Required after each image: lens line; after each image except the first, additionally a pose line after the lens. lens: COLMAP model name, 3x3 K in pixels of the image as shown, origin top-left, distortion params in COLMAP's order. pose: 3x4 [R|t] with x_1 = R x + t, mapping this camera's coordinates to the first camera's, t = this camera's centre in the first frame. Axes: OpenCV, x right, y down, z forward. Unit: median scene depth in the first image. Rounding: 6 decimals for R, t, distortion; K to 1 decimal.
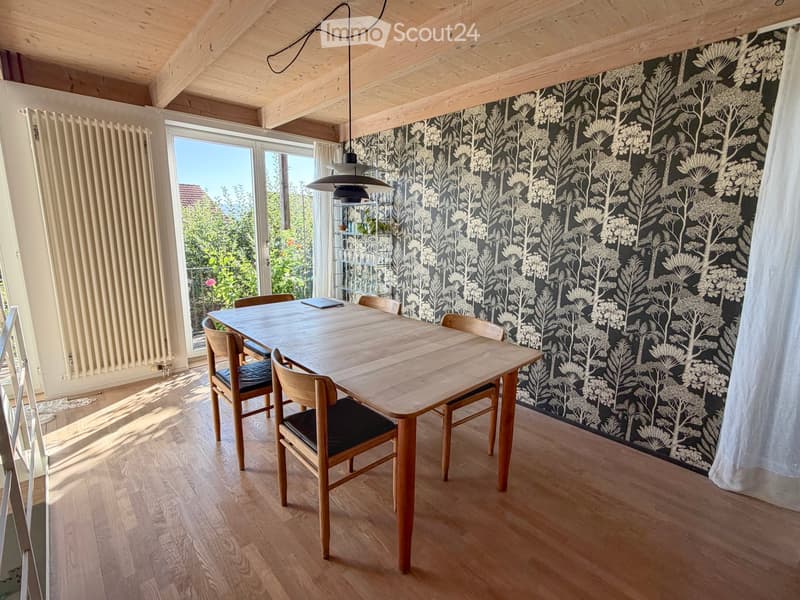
lens RADIAL K [[373.5, 0, 399.0], [0, 373.5, 299.8], [0, 0, 1]] dist [-0.001004, 0.000285]
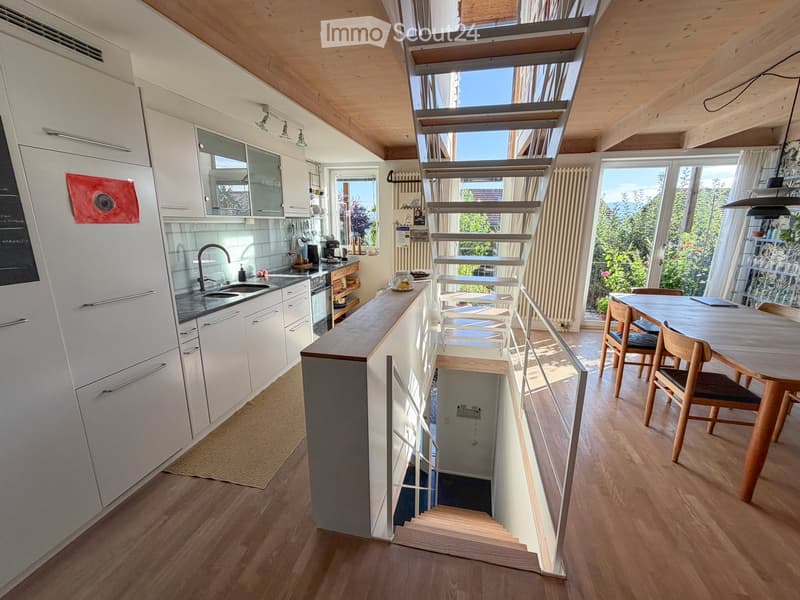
lens RADIAL K [[340.9, 0, 398.0], [0, 340.9, 299.4], [0, 0, 1]] dist [-0.000208, -0.000115]
pose [[0.566687, 0.173091, -0.805546, 0.071734], [-0.151638, 0.982894, 0.104524, 0.030702], [0.809859, 0.062919, 0.583241, -0.324638]]
